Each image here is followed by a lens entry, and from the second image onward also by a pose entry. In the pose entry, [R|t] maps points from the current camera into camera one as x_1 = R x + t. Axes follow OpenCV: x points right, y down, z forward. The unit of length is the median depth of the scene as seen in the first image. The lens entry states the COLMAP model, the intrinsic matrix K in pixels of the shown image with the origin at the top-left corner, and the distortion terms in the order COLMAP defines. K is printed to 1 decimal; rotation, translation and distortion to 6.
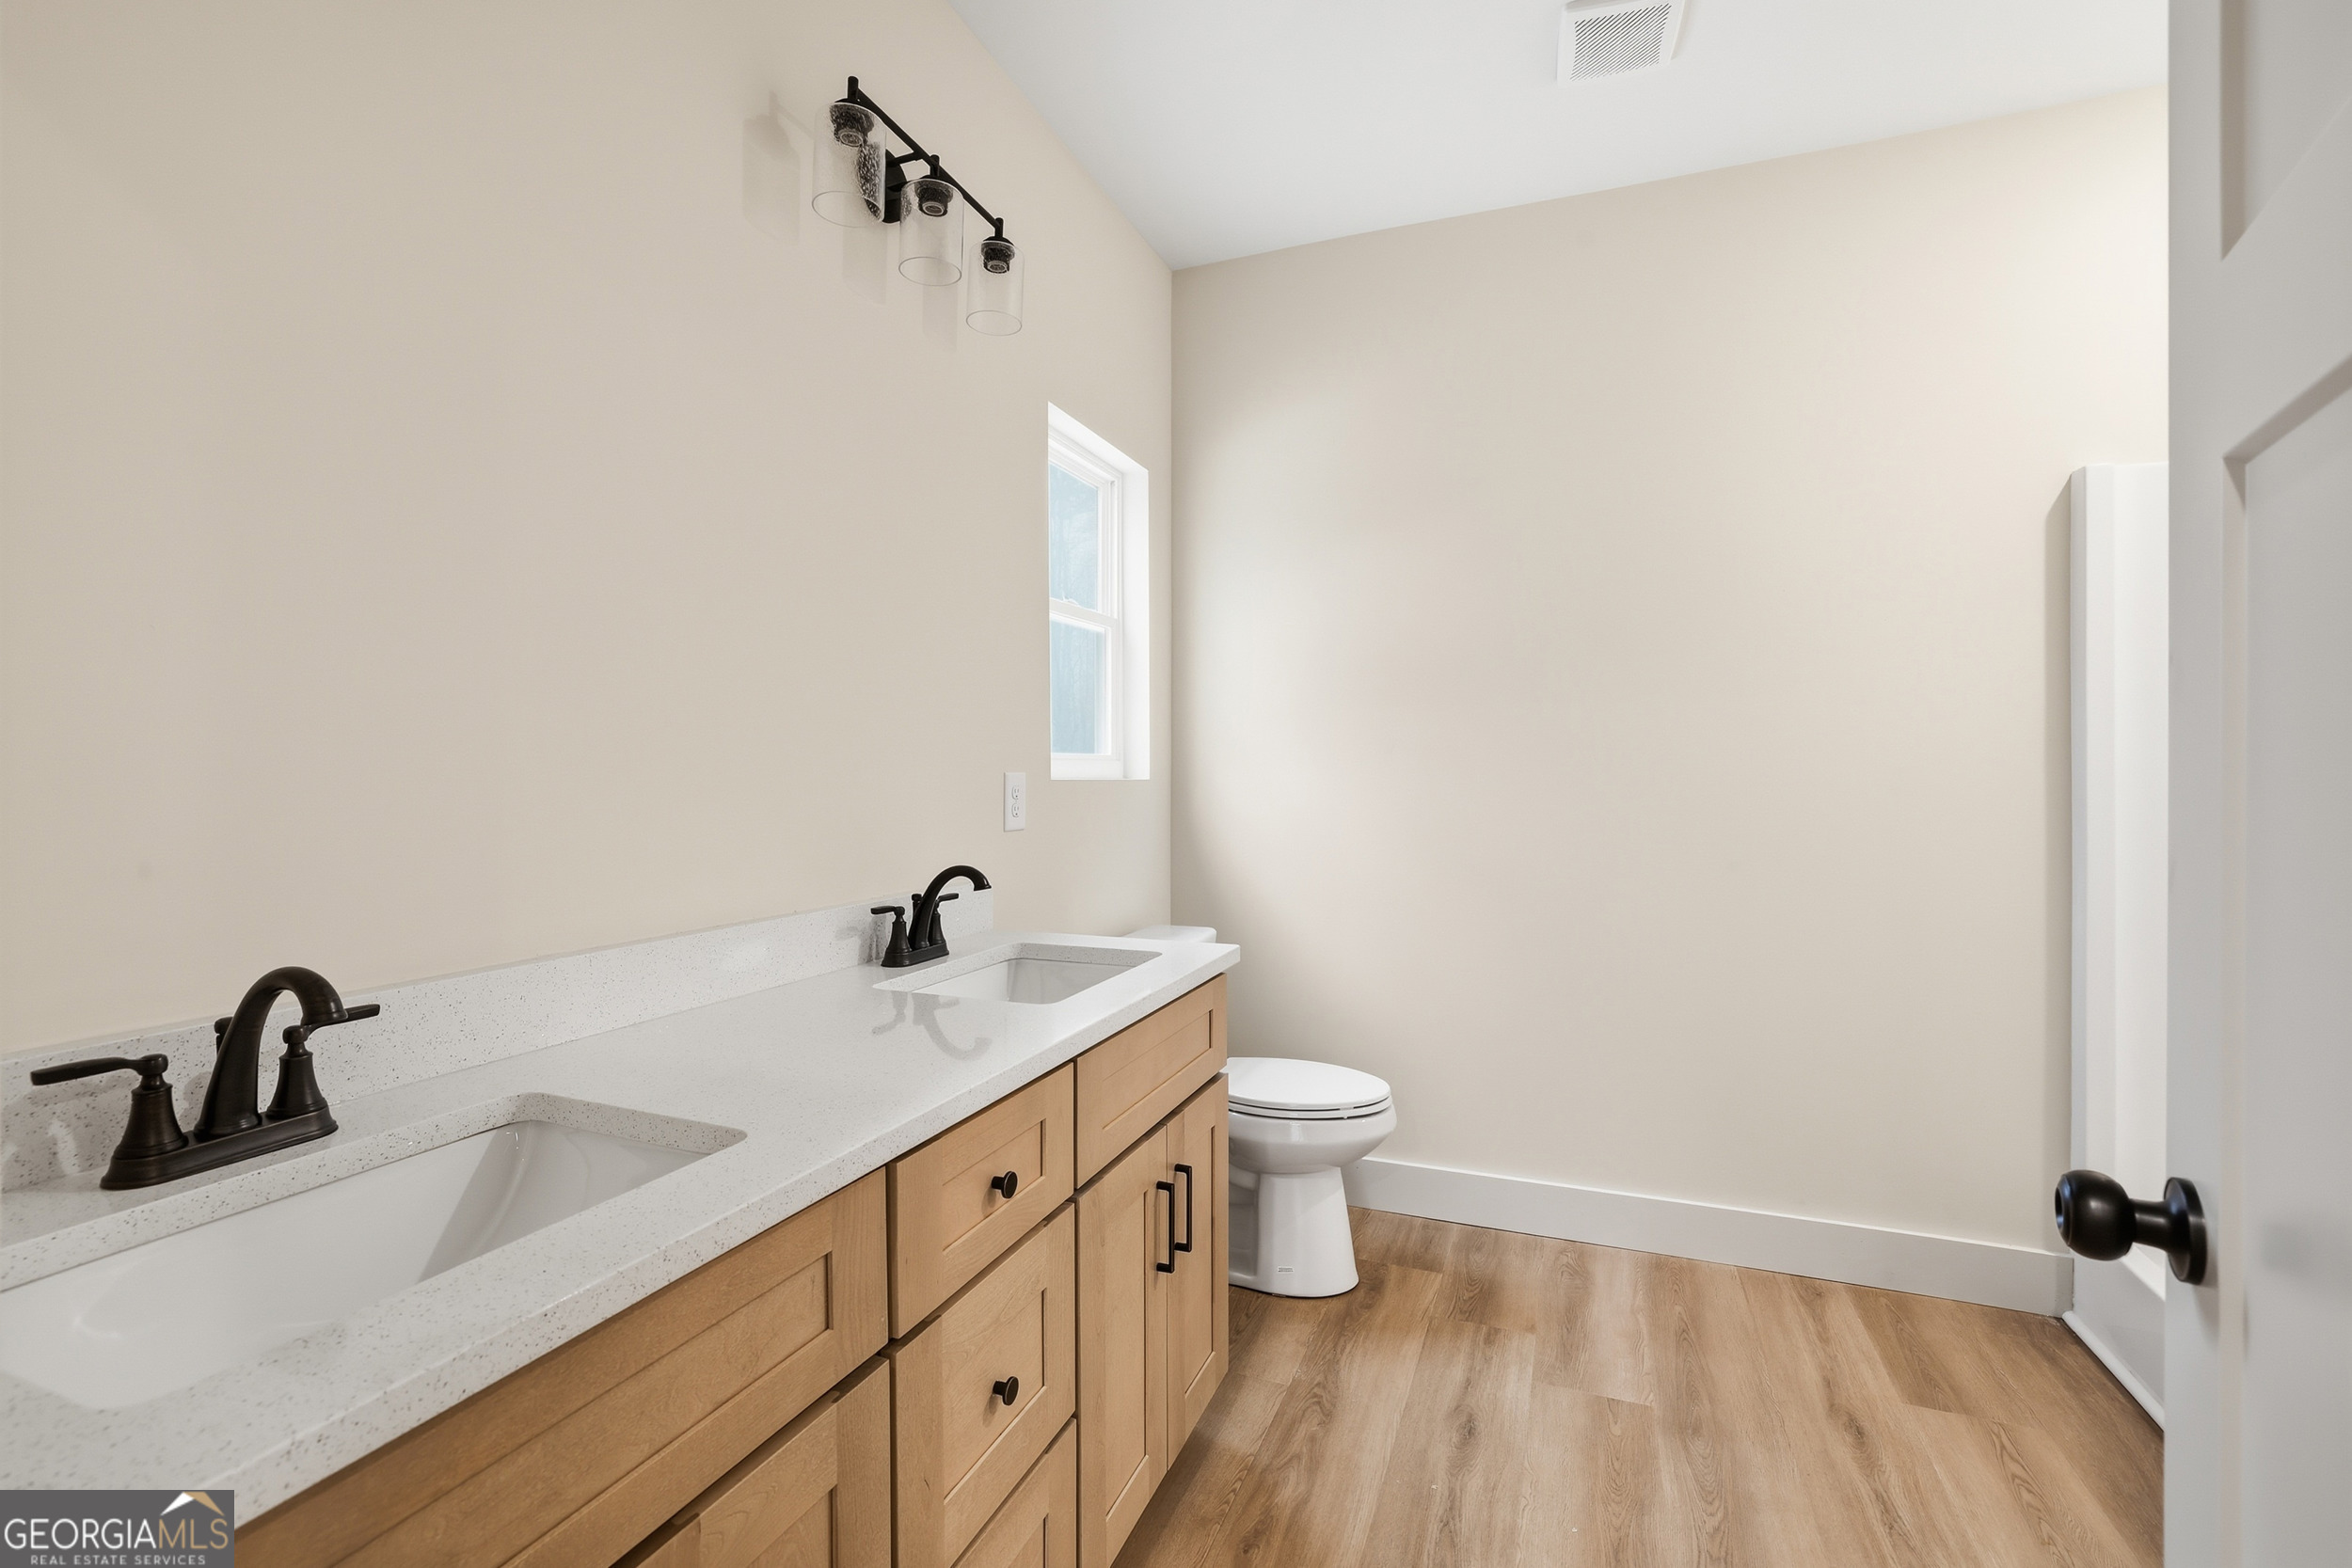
lens RADIAL K [[1019.9, 0, 1166.3], [0, 1019.9, 771.6], [0, 0, 1]] dist [-0.048994, 0.018601]
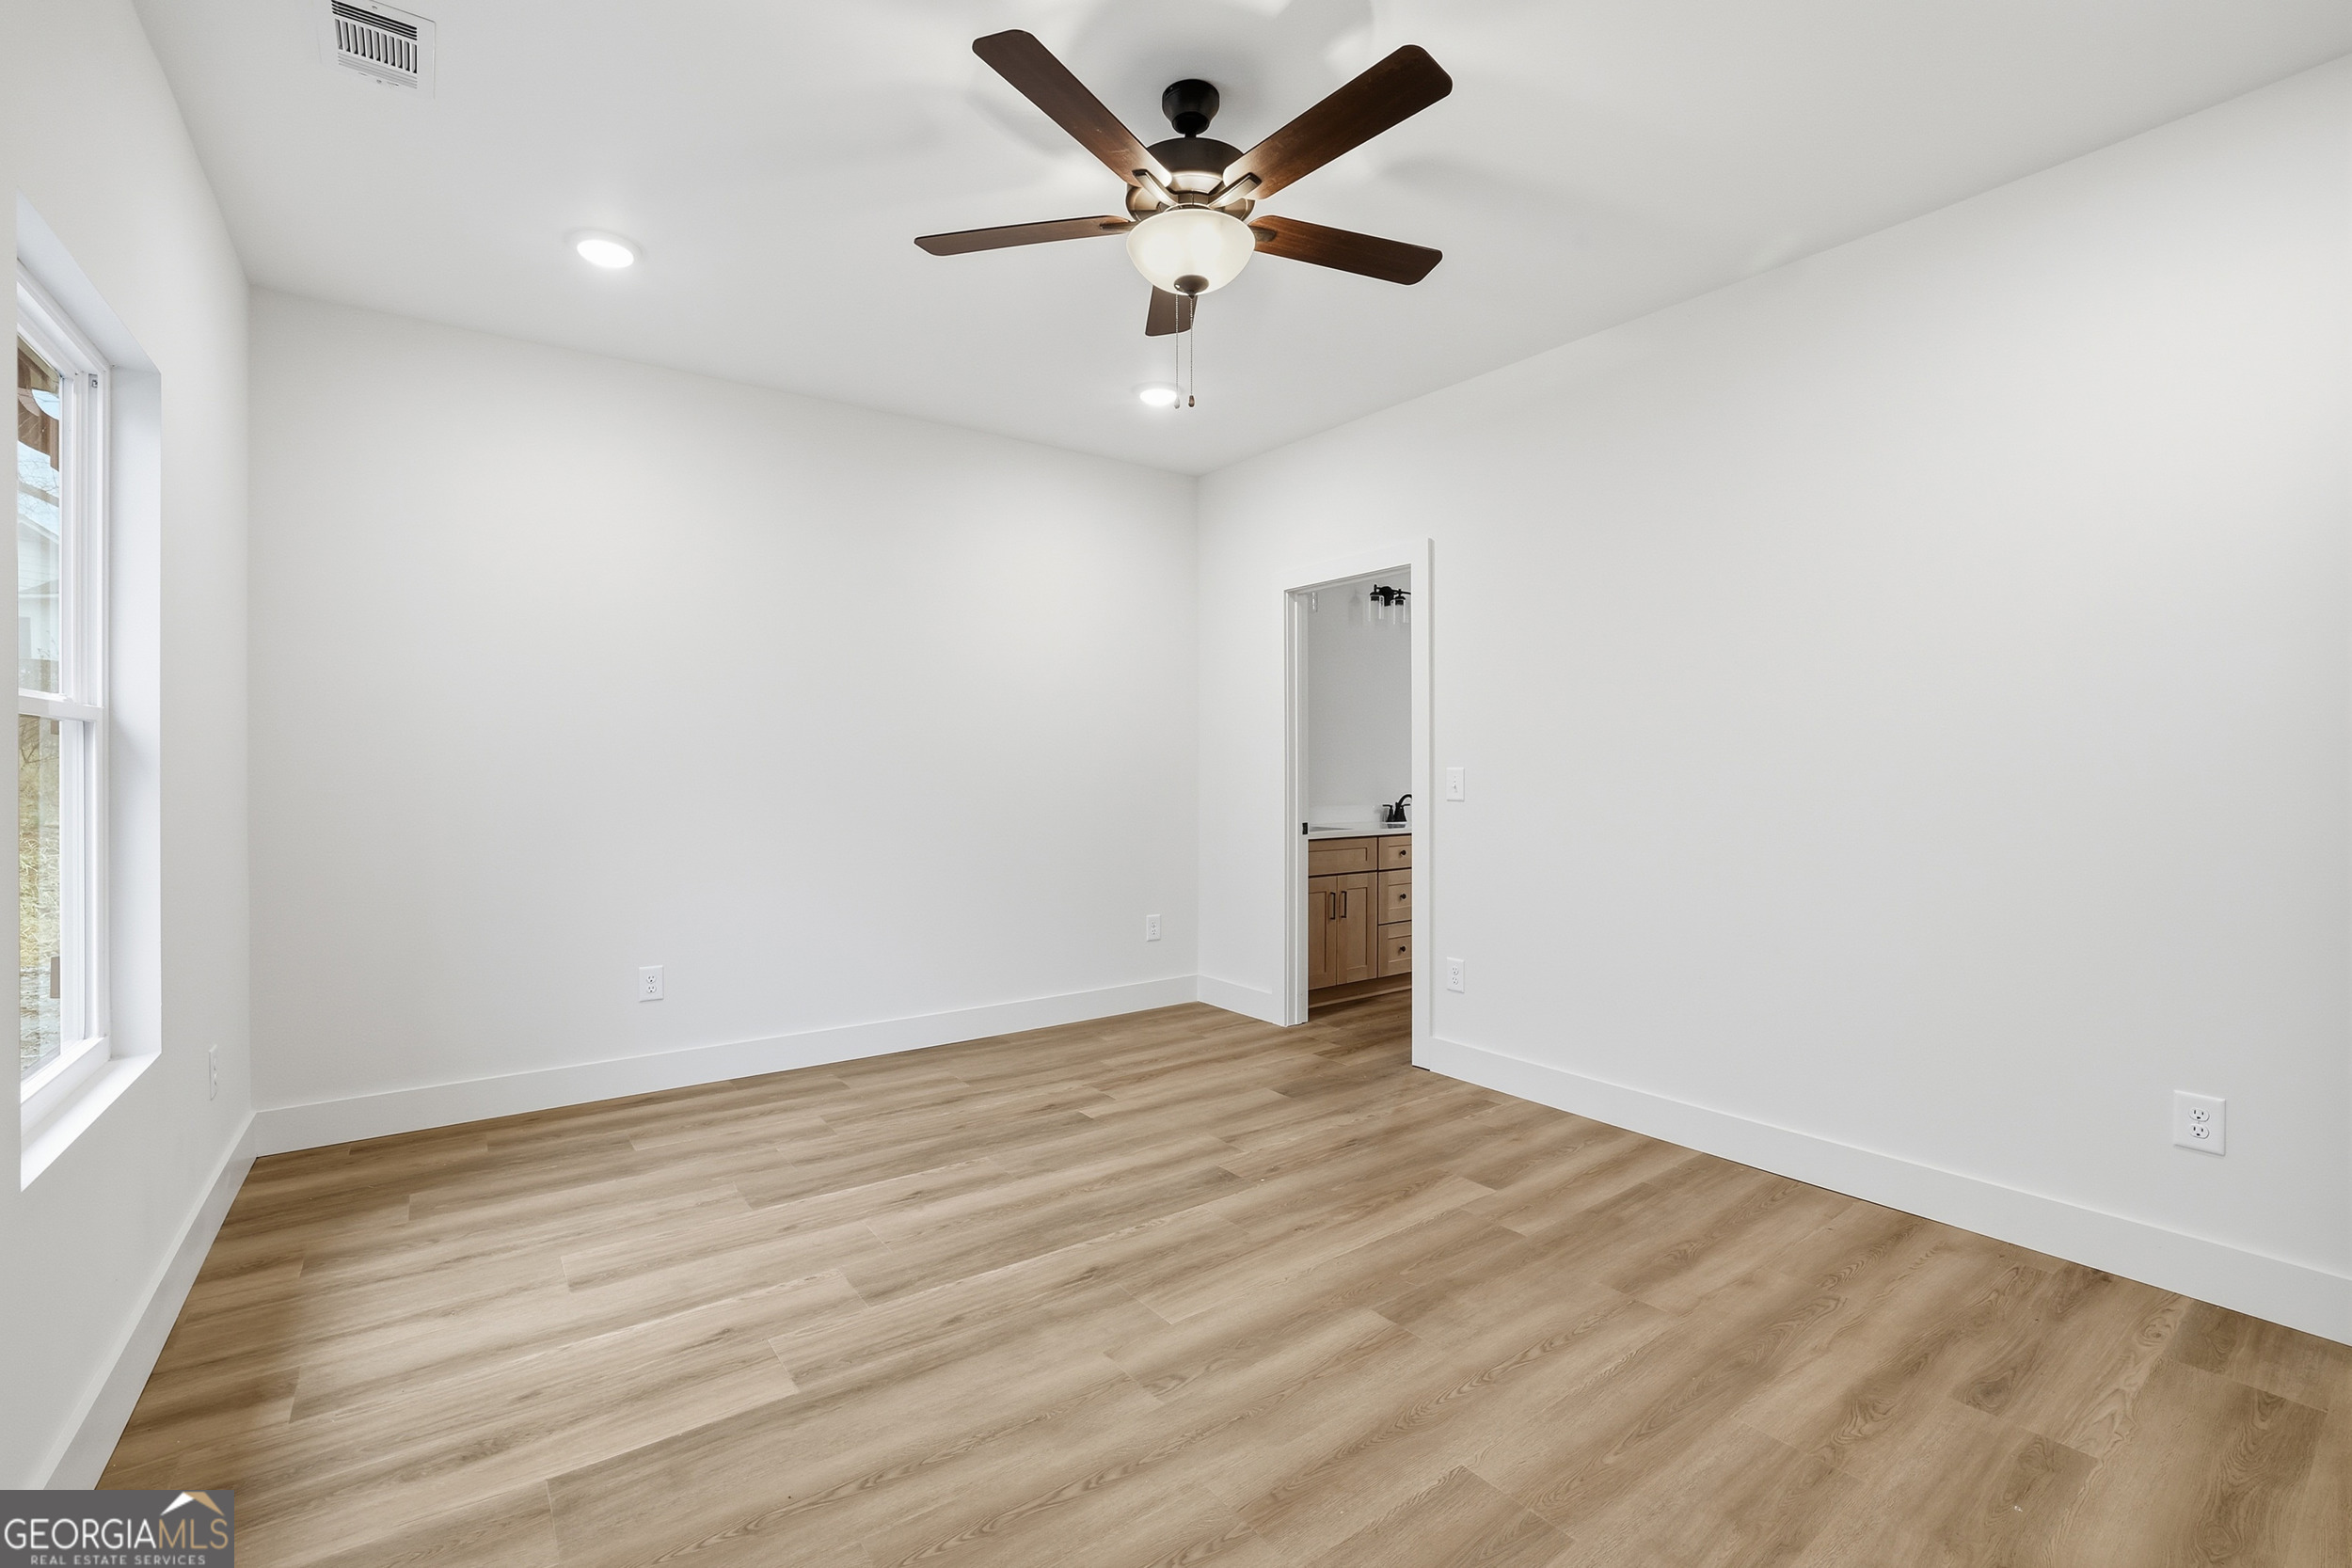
lens RADIAL K [[1019.9, 0, 1166.3], [0, 1019.9, 771.6], [0, 0, 1]] dist [-0.048994, 0.018601]
pose [[0.855047, -0.003696, -0.518538, 0.900231], [0.003330, 0.999993, -0.001636, 0.019457], [0.518540, -0.000328, 0.855053, -2.418487]]
